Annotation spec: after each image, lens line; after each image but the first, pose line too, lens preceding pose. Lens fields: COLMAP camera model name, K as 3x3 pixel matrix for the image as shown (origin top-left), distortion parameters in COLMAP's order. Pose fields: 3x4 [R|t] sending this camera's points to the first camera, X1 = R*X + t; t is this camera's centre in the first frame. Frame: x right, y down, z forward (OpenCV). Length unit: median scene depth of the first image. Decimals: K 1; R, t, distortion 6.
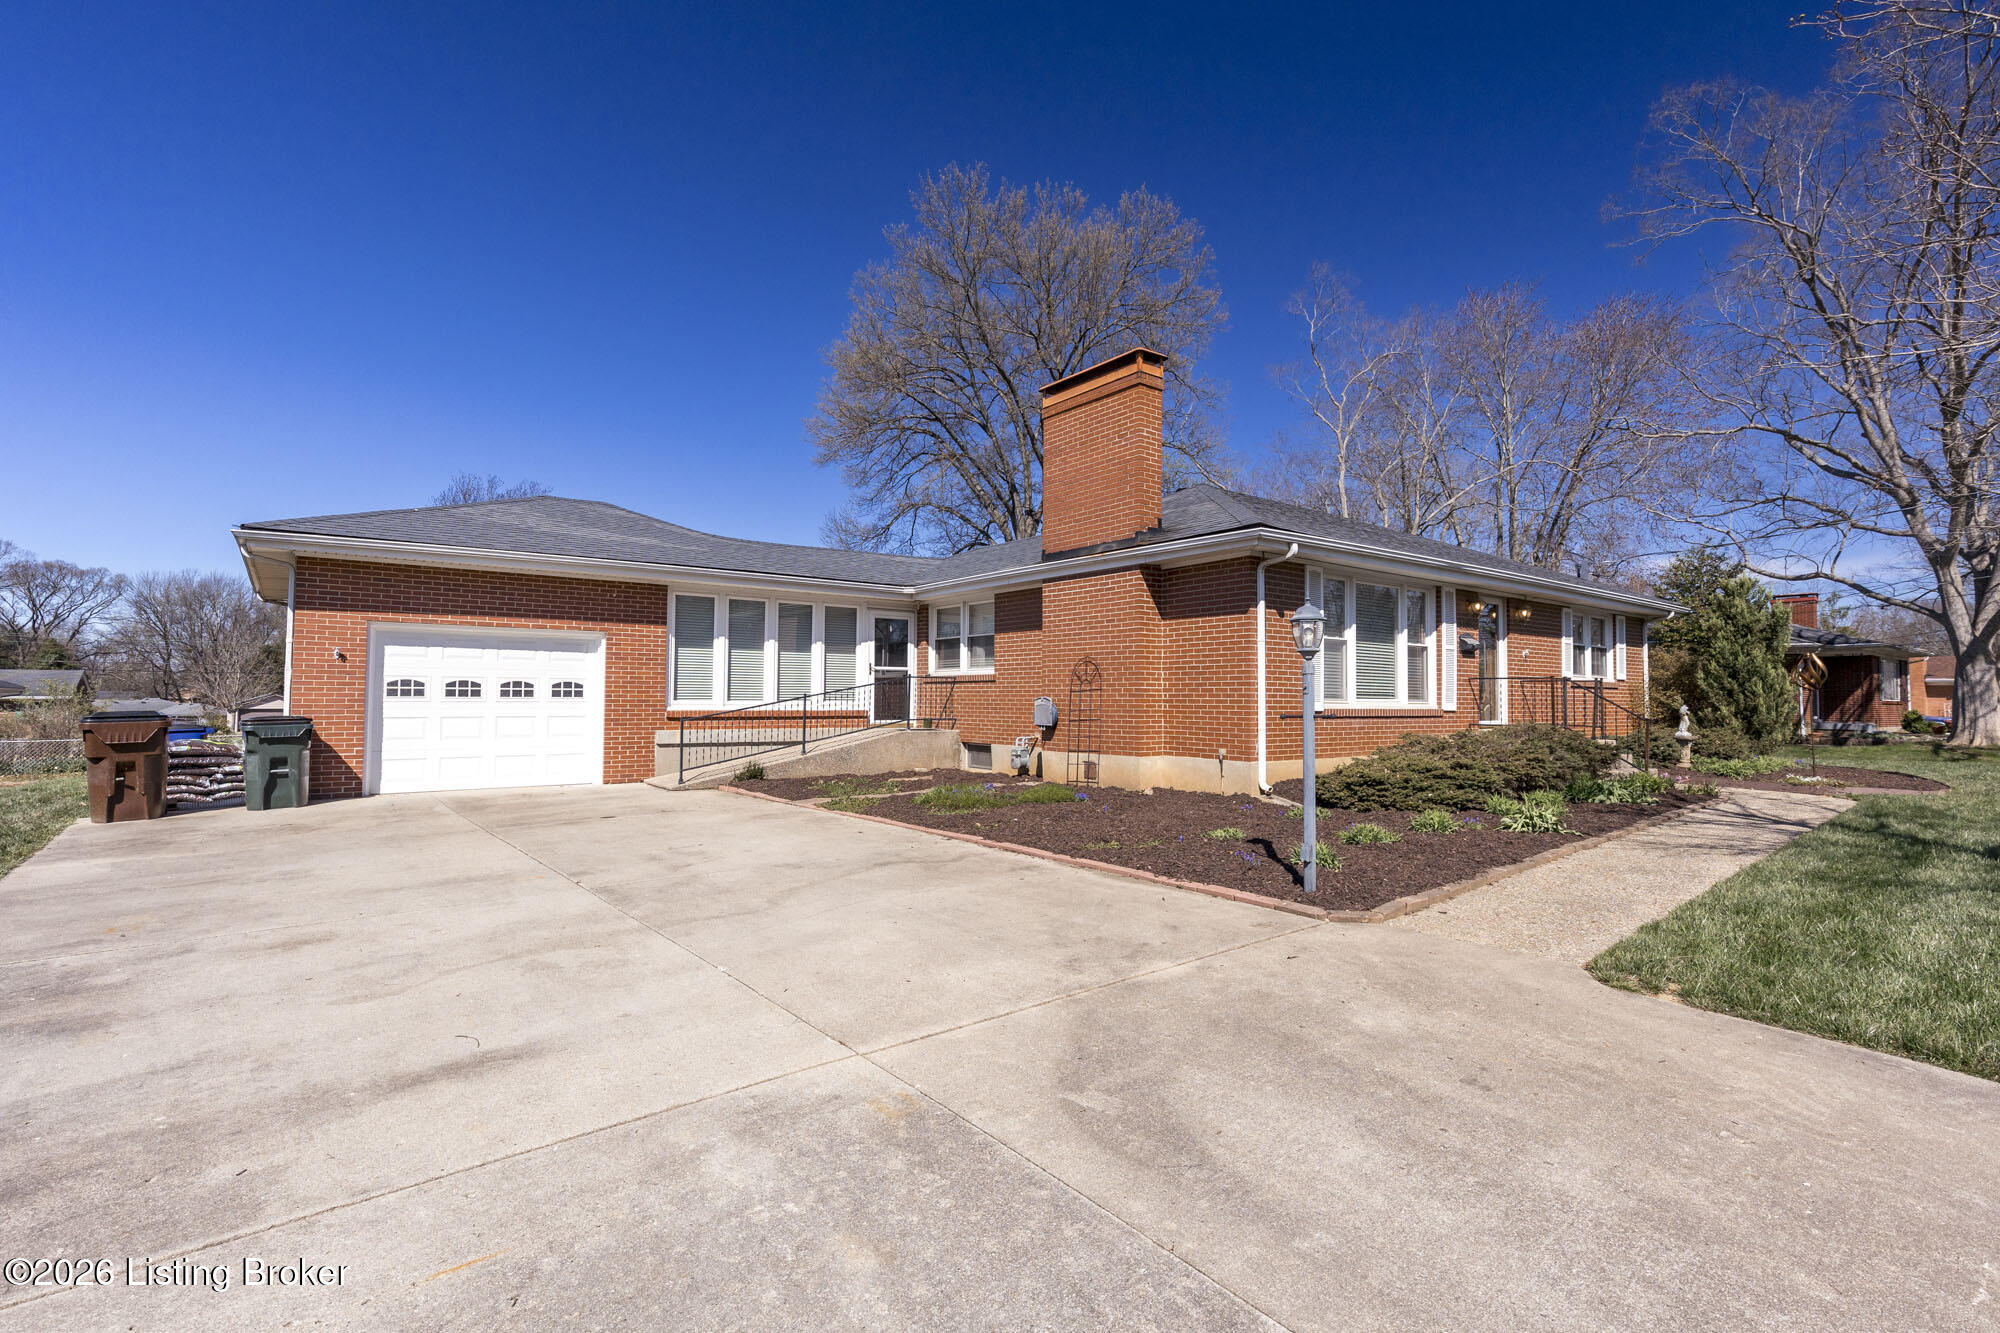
lens RADIAL K [[917.5, 0, 987.7], [0, 917.5, 672.9], [0, 0, 1]] dist [0.004054, 0.000429]
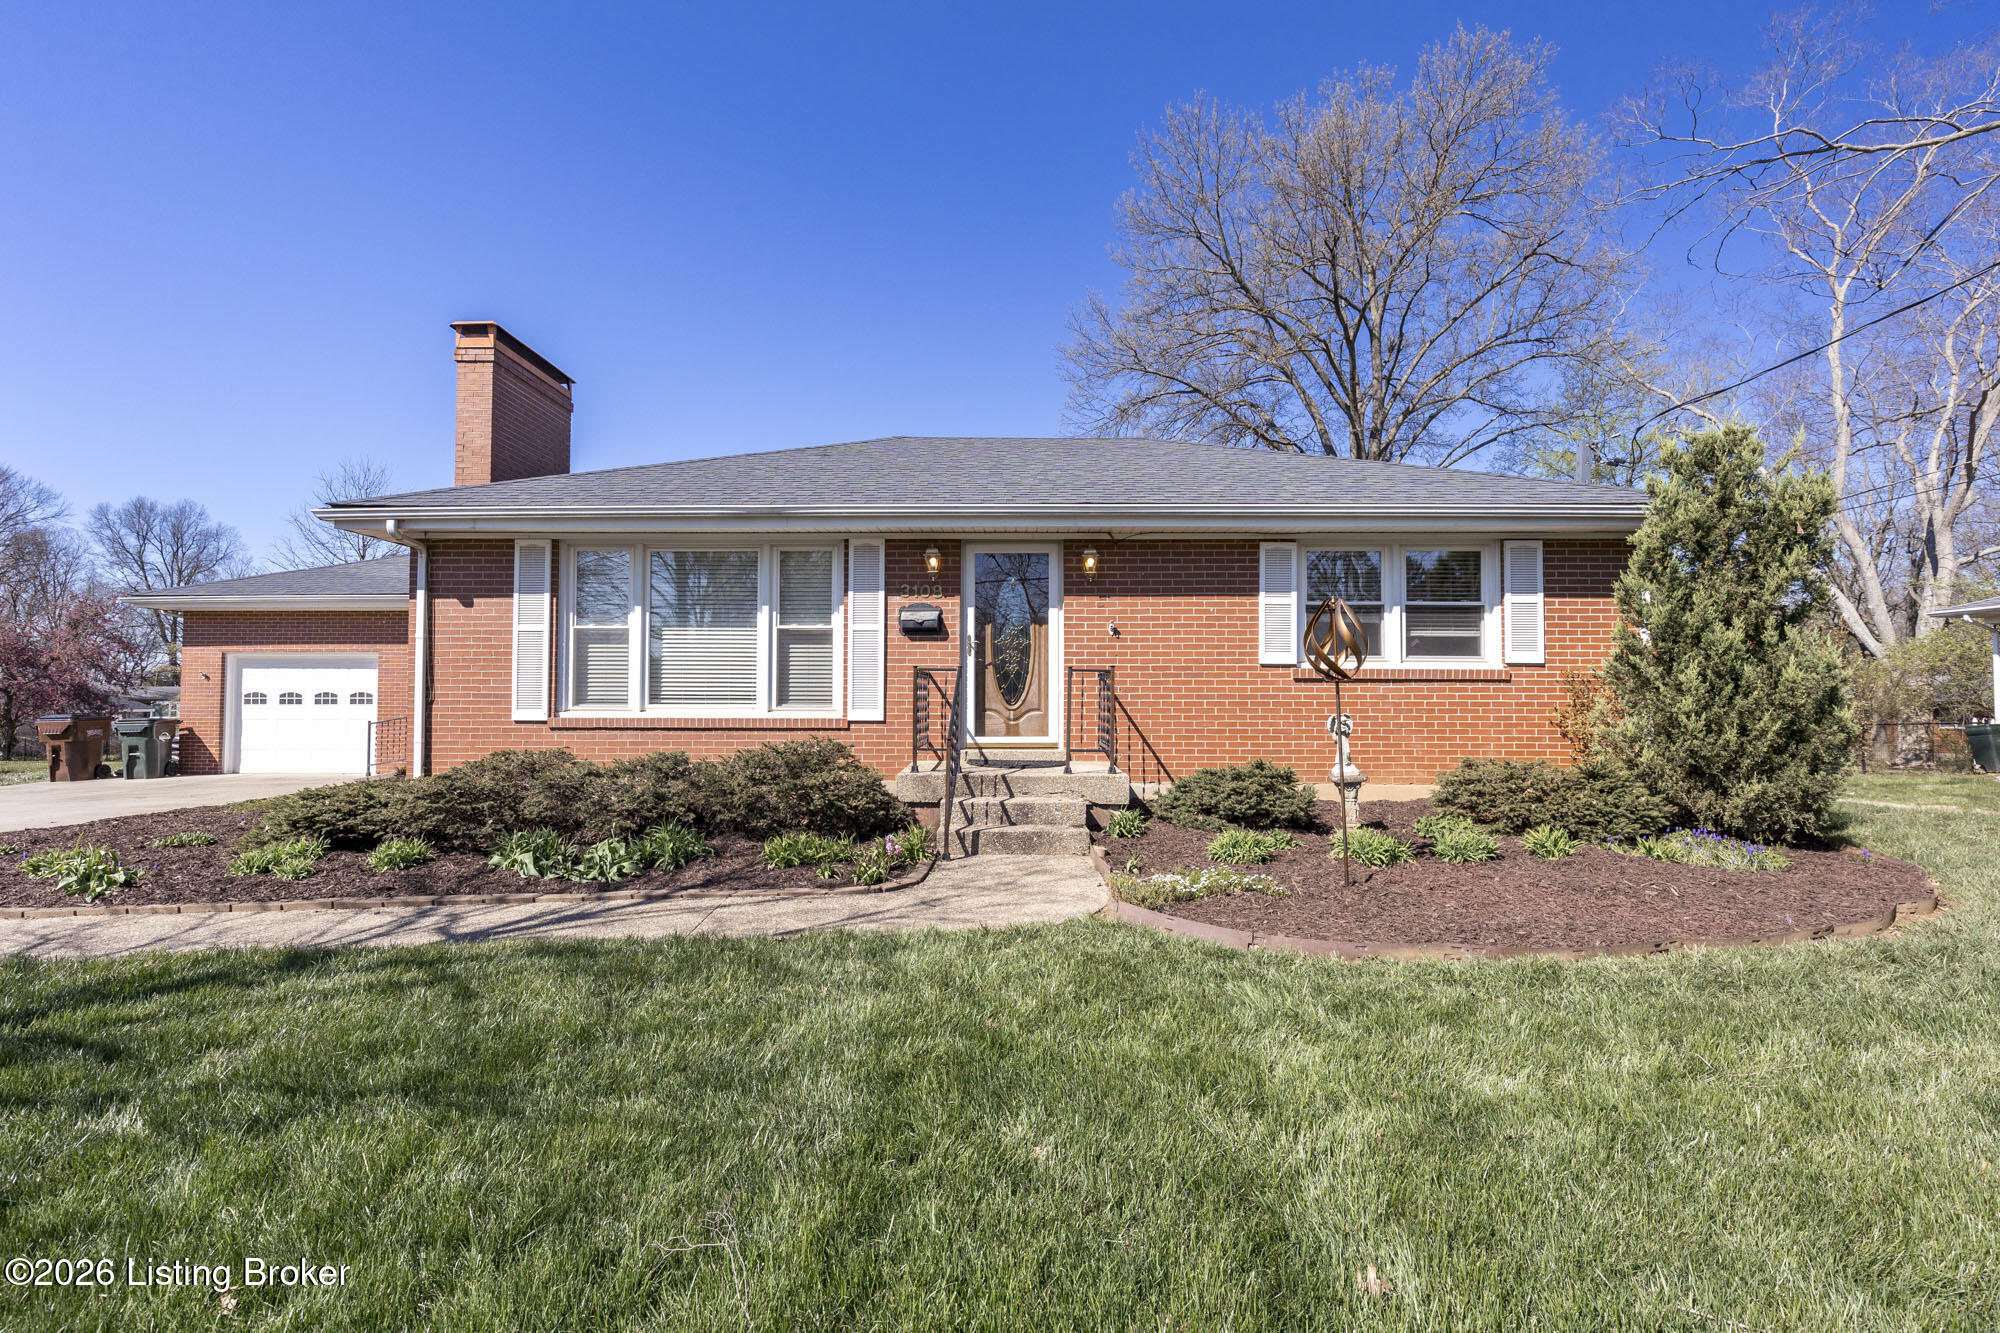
lens RADIAL K [[917.5, 0, 994.7], [0, 917.5, 656.1], [0, 0, 1]] dist [0.004054, 0.000429]
pose [[0.785487, -0.034448, -0.617918, 0.965224], [0.022426, 0.999378, -0.027206, 0.013577], [0.618471, 0.007513, 0.785772, 0.517329]]
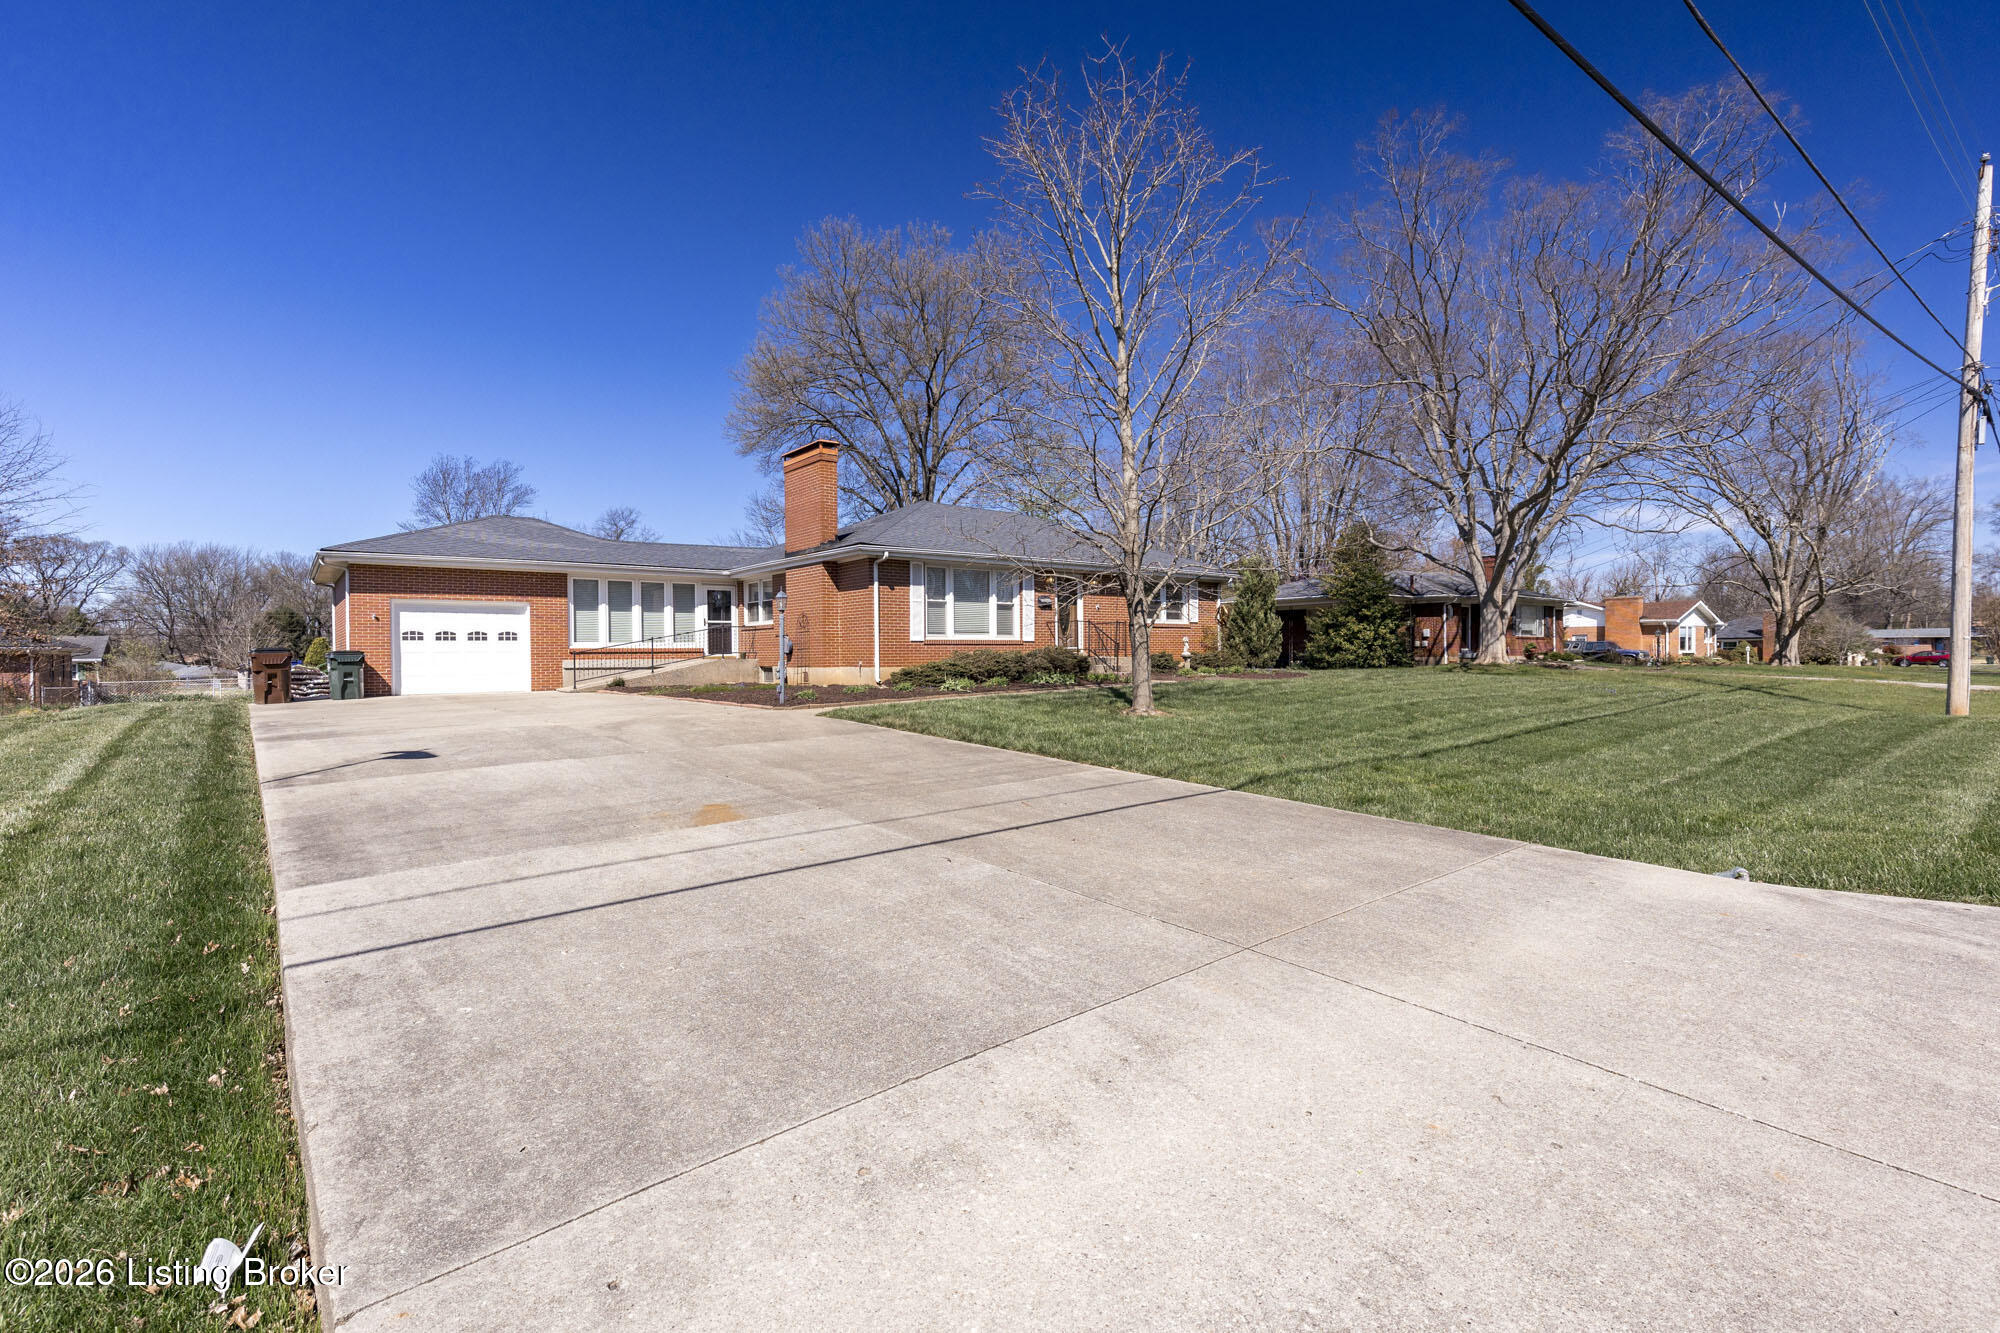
lens RADIAL K [[917.5, 0, 1004.2], [0, 917.5, 673.2], [0, 0, 1]] dist [0.004054, 0.000429]
pose [[0.999634, -0.015701, 0.022026, 0.406483], [0.014606, 0.998691, 0.049023, 0.015716], [-0.022766, -0.048683, 0.998555, -0.696269]]
